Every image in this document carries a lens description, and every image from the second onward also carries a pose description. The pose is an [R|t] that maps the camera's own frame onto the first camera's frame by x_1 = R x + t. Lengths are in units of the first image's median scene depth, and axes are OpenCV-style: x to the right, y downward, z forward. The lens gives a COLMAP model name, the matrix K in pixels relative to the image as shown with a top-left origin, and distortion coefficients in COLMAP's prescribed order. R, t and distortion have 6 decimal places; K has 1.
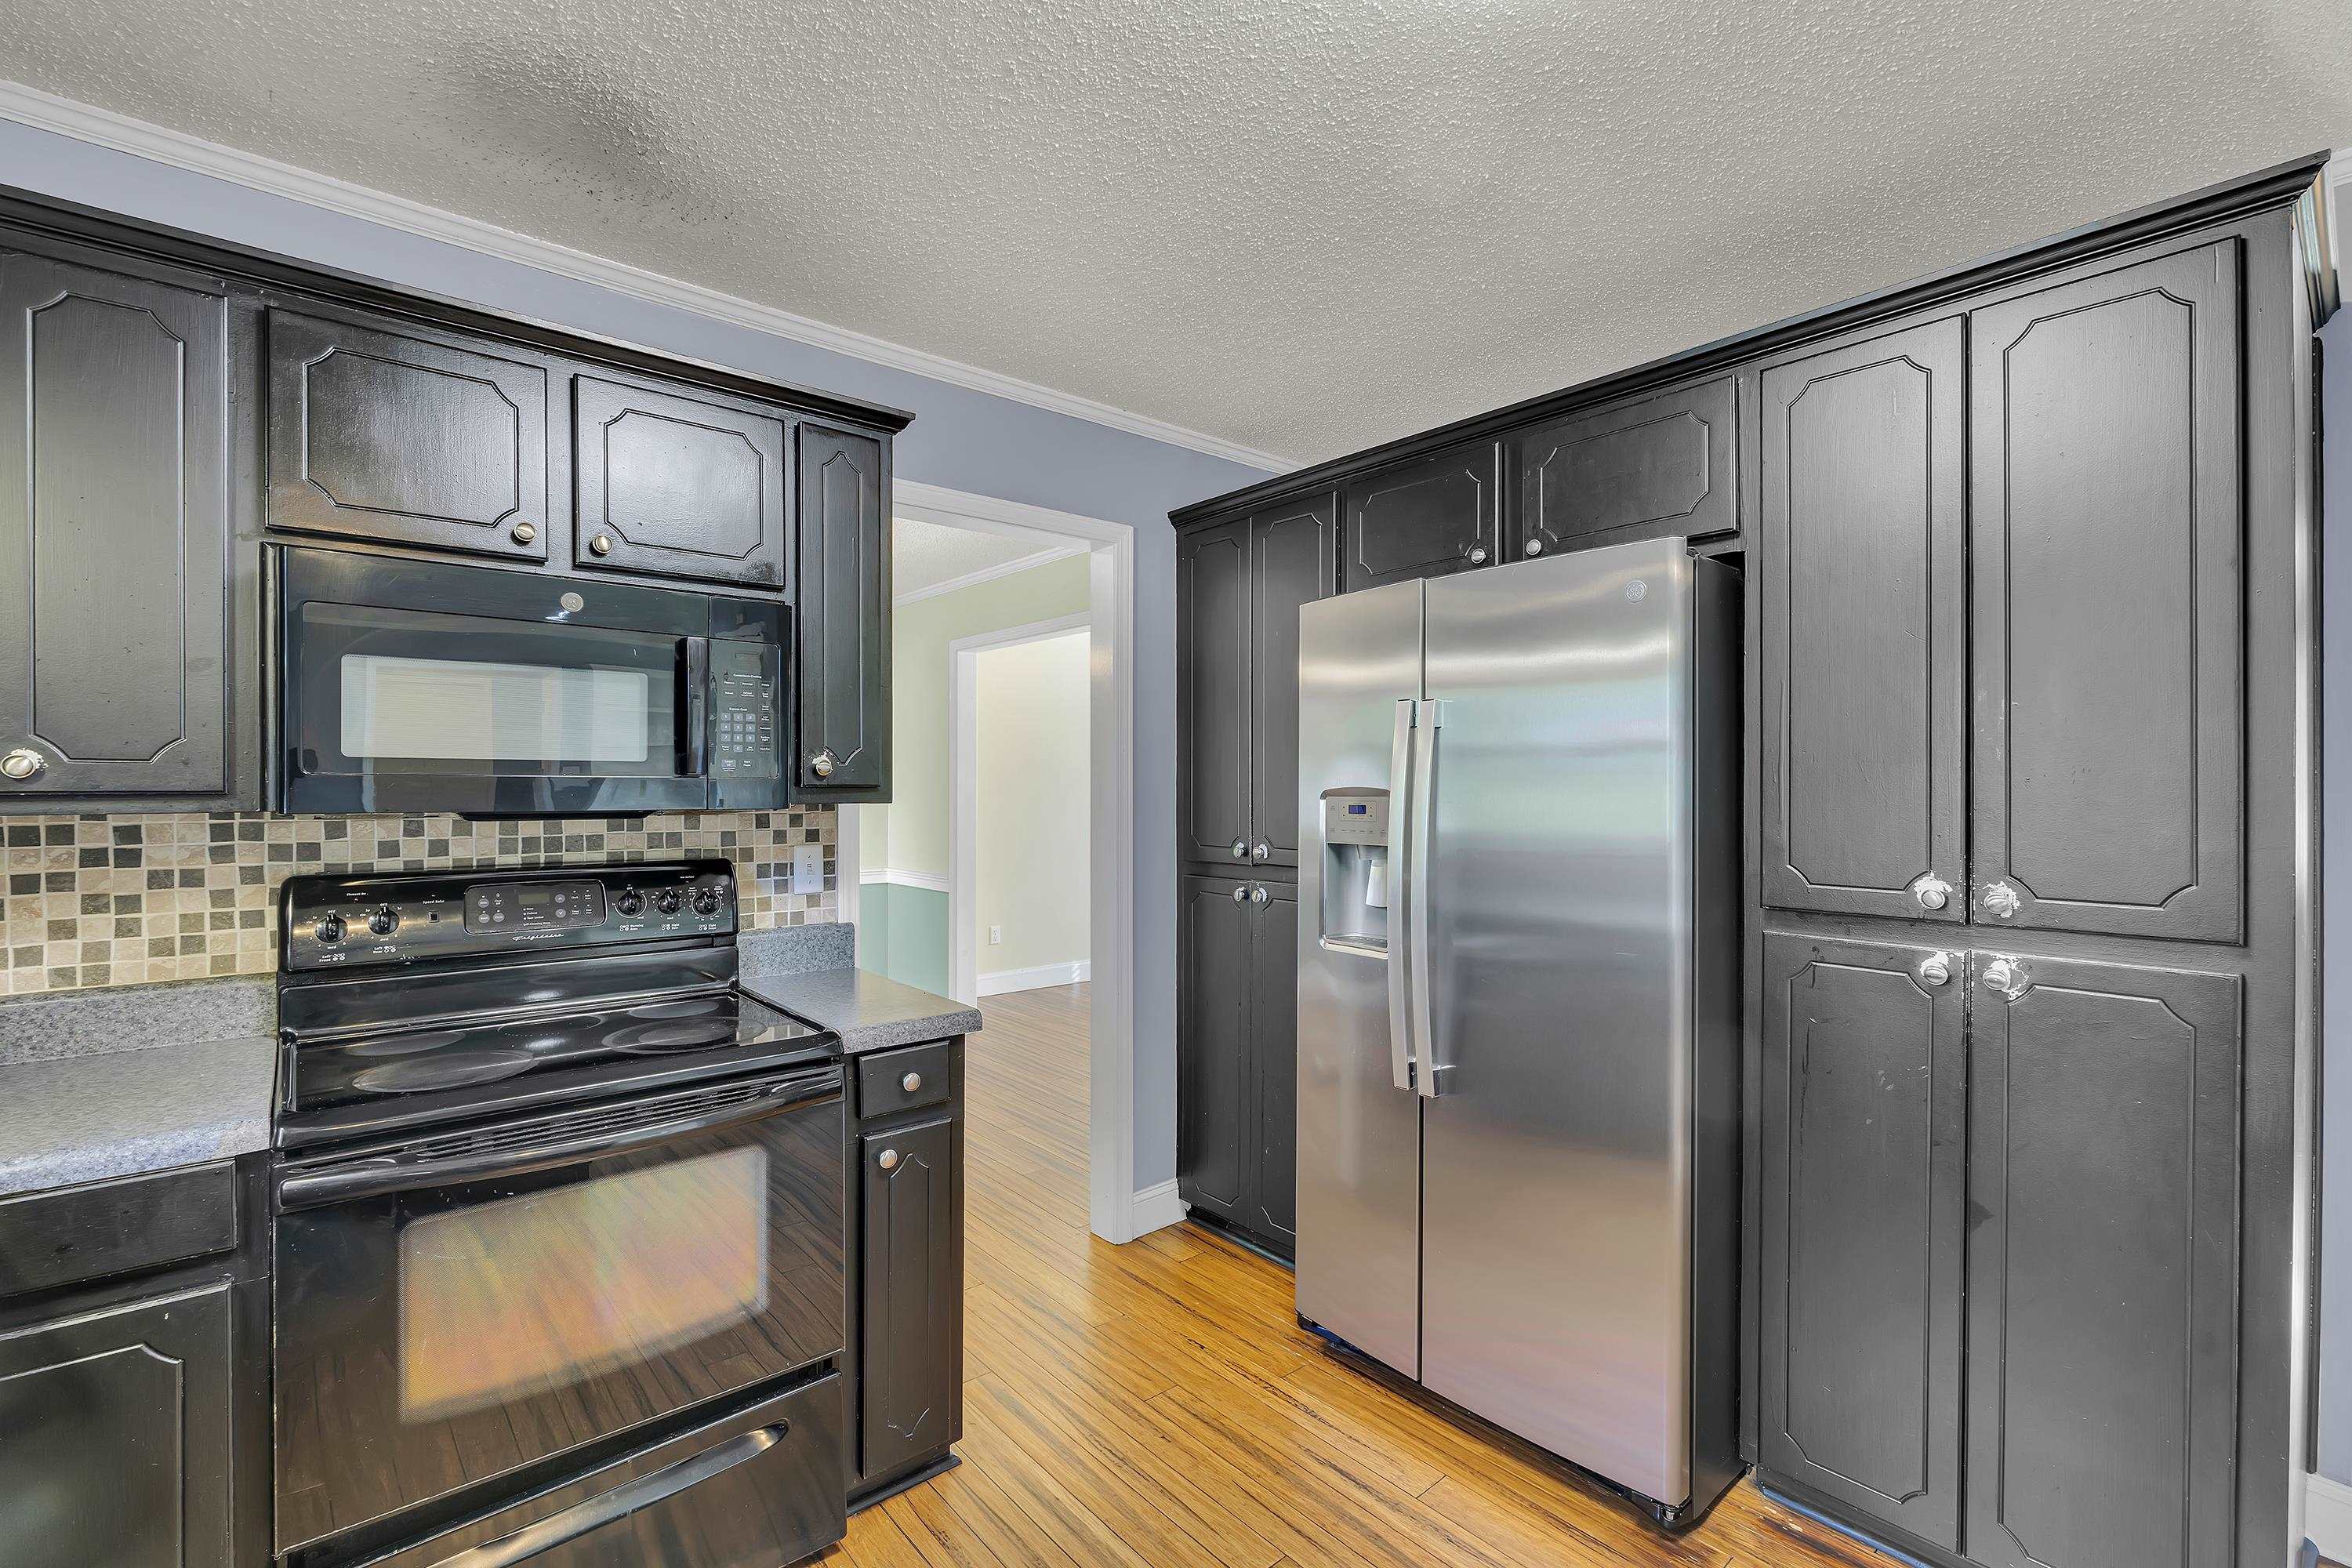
lens RADIAL K [[1025.6, 0, 1179.5], [0, 1025.6, 787.0], [0, 0, 1]] dist [-0.003239, -0.000375]
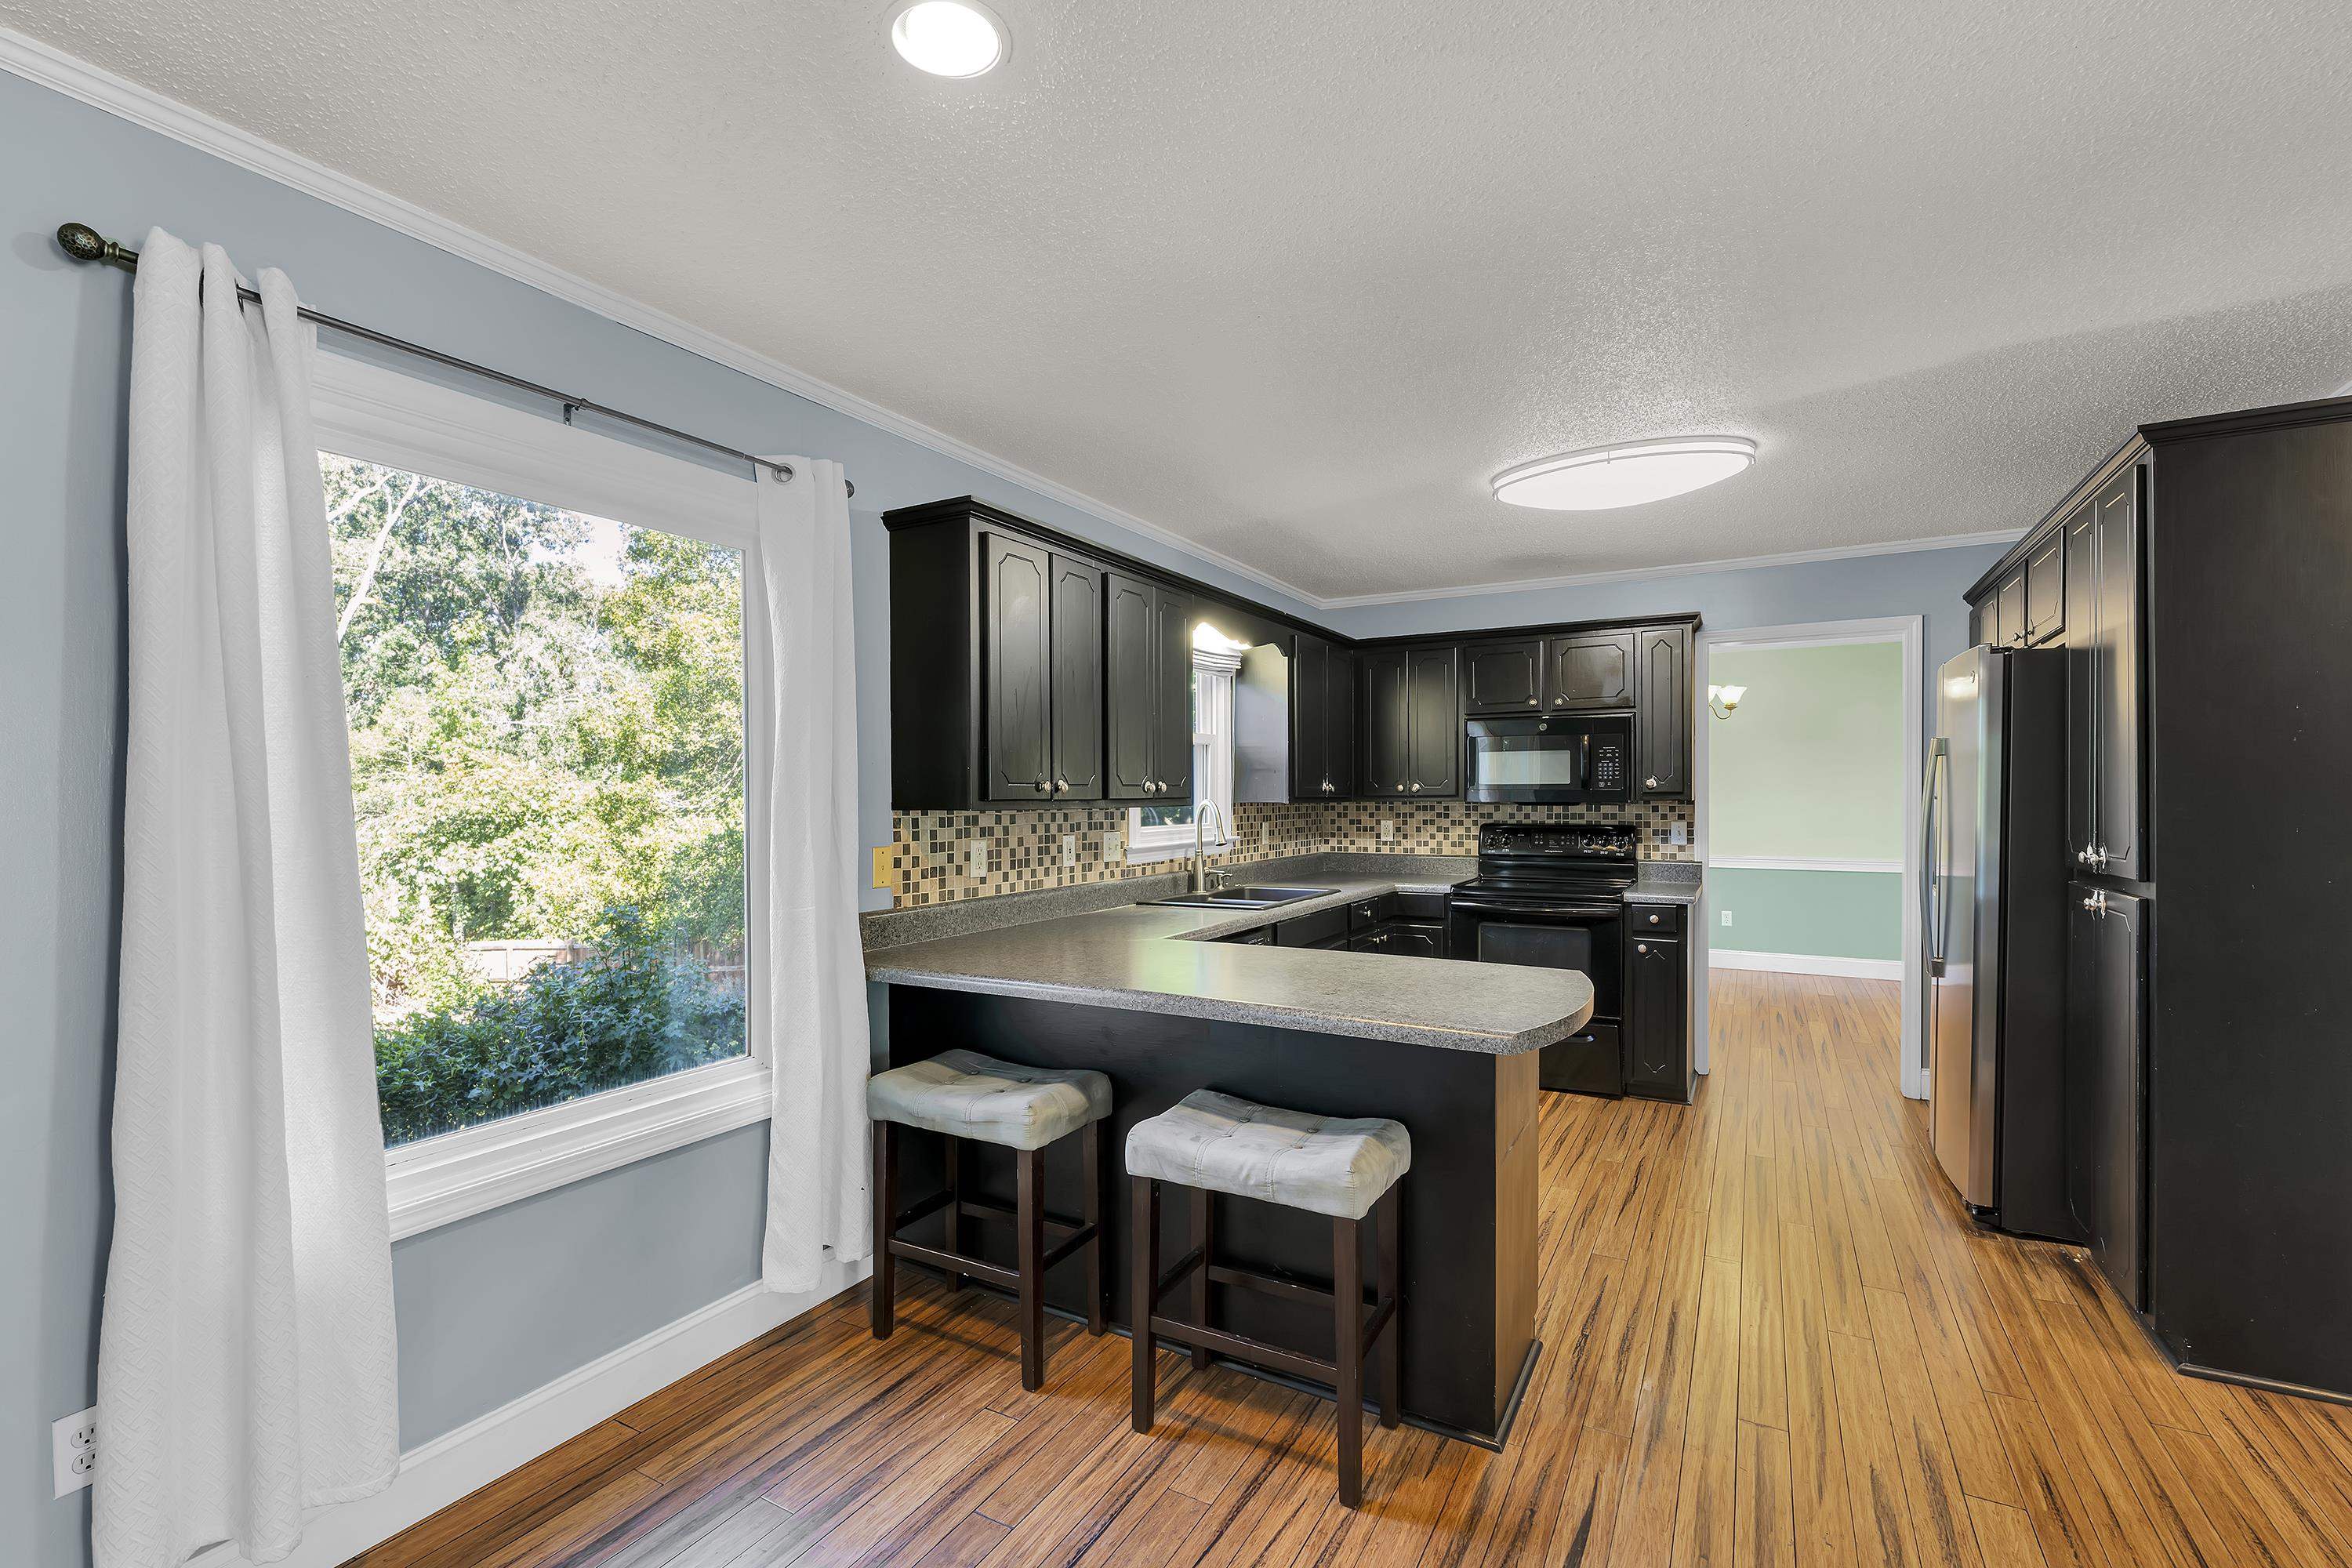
lens RADIAL K [[1025.6, 0, 1179.5], [0, 1025.6, 787.0], [0, 0, 1]] dist [-0.003239, -0.000375]
pose [[0.337579, -0.009324, -0.941251, 1.523328], [0.003076, 0.999957, -0.008802, 0.003822], [0.941292, 0.000076, 0.337593, -0.780365]]
